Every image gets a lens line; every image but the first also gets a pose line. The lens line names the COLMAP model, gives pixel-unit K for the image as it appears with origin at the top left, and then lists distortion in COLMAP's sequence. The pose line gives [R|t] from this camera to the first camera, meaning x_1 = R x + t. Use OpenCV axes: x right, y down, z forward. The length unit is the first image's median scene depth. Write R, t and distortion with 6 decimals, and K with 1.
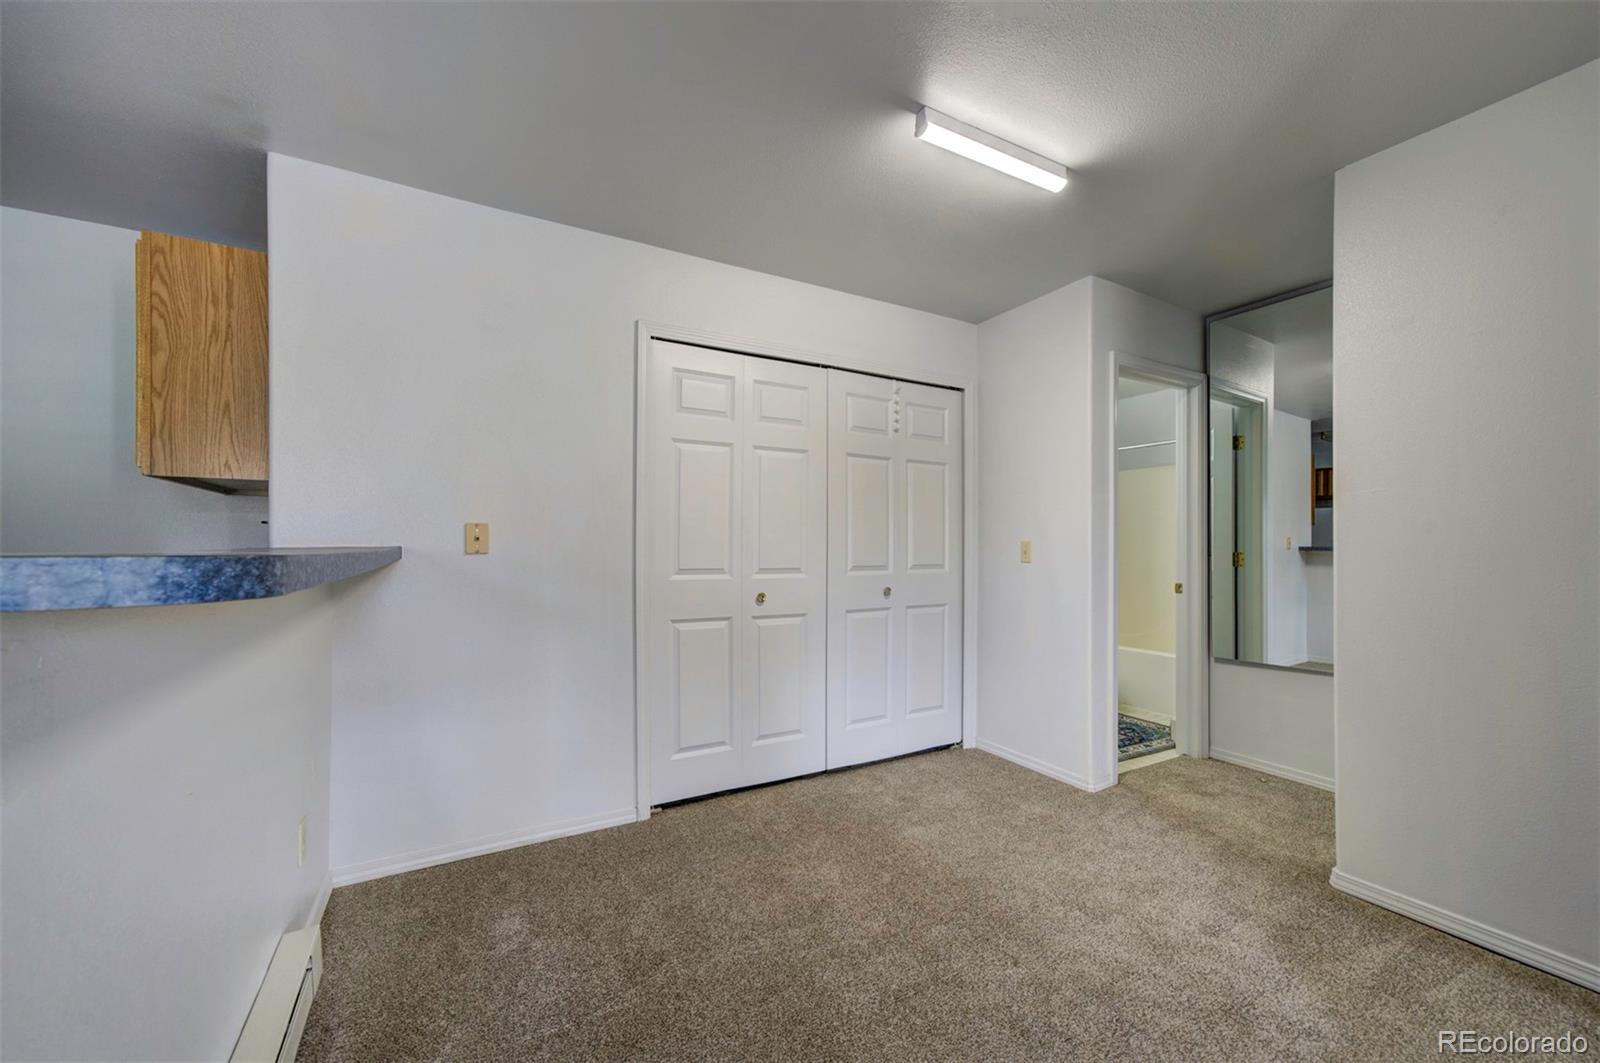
lens RADIAL K [[644.0, 0, 792.0], [0, 644.0, 549.5], [0, 0, 1]] dist [-0.011072, 0.006679]
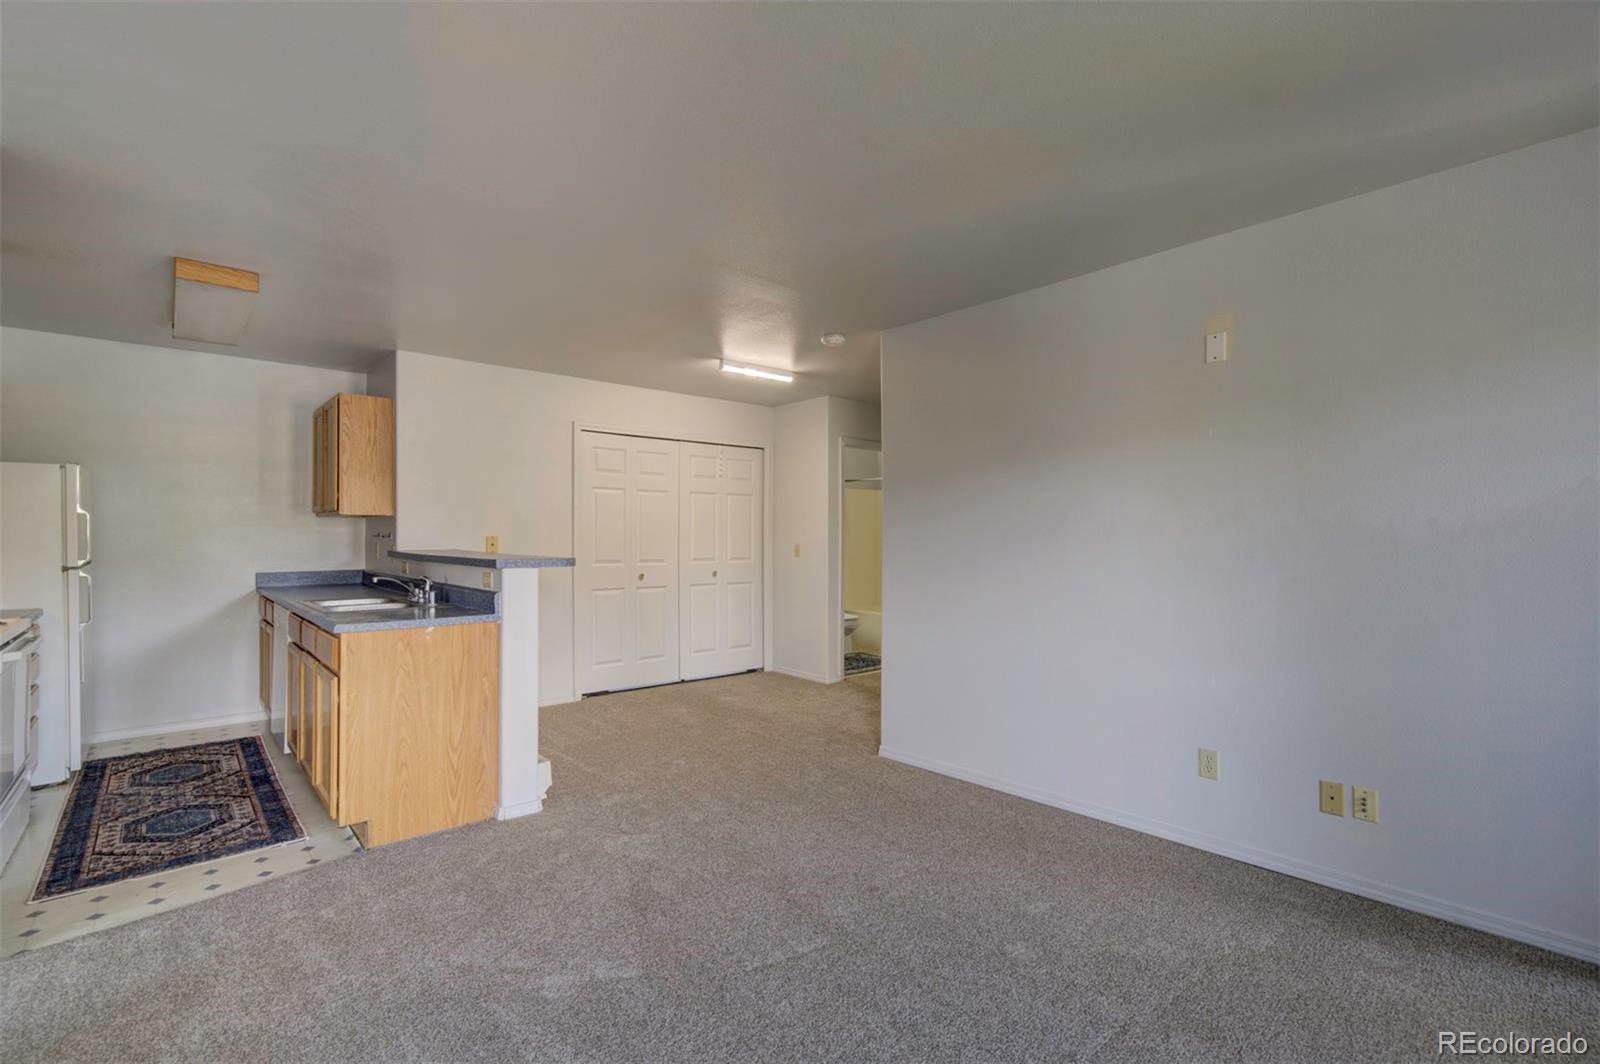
lens RADIAL K [[736.4, 0, 735.5], [0, 736.4, 538.4], [0, 0, 1]] dist [-0.000748, 0.000046]
pose [[0.990298, -0.001369, 0.138952, -0.076945], [0.001640, 0.999997, -0.001834, -0.026092], [-0.138949, 0.002044, 0.990297, -1.054772]]
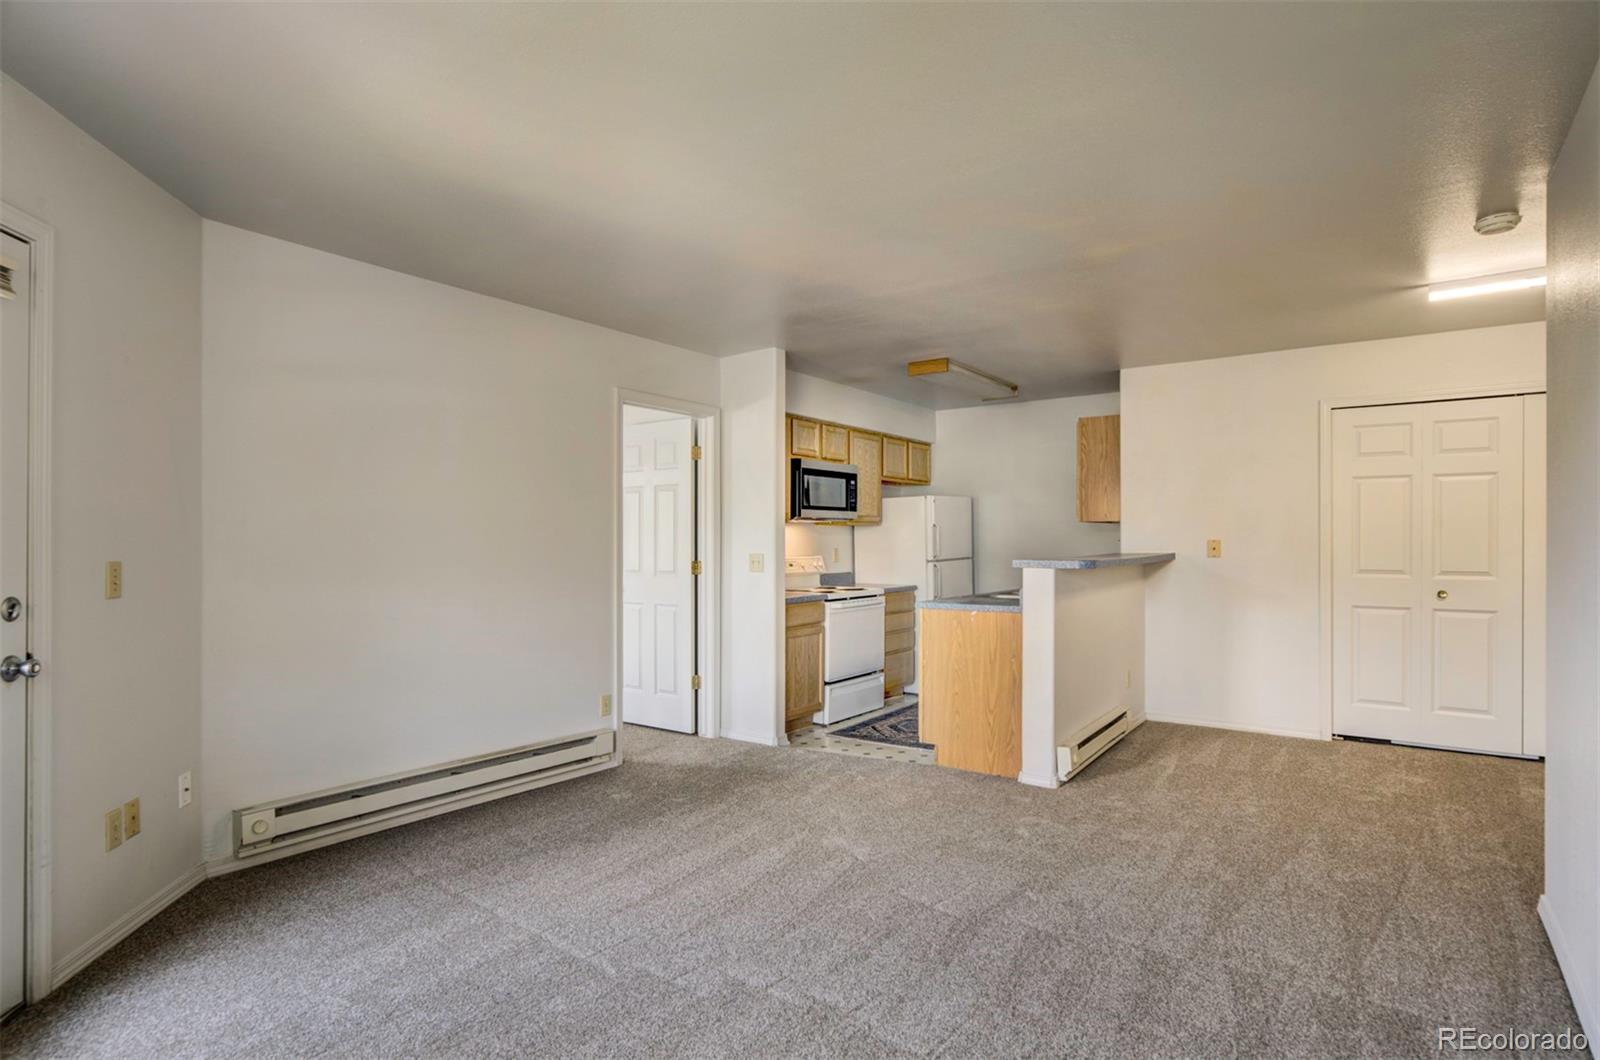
lens RADIAL K [[831.0, 0, 797.1], [0, 831.0, 546.4], [0, 0, 1]] dist [0.000785, 0.000065]
pose [[0.368007, 0.001654, -0.929822, 1.052508], [0.001400, 0.999996, 0.002333, -0.025043], [0.929822, -0.002160, 0.368003, -0.790259]]
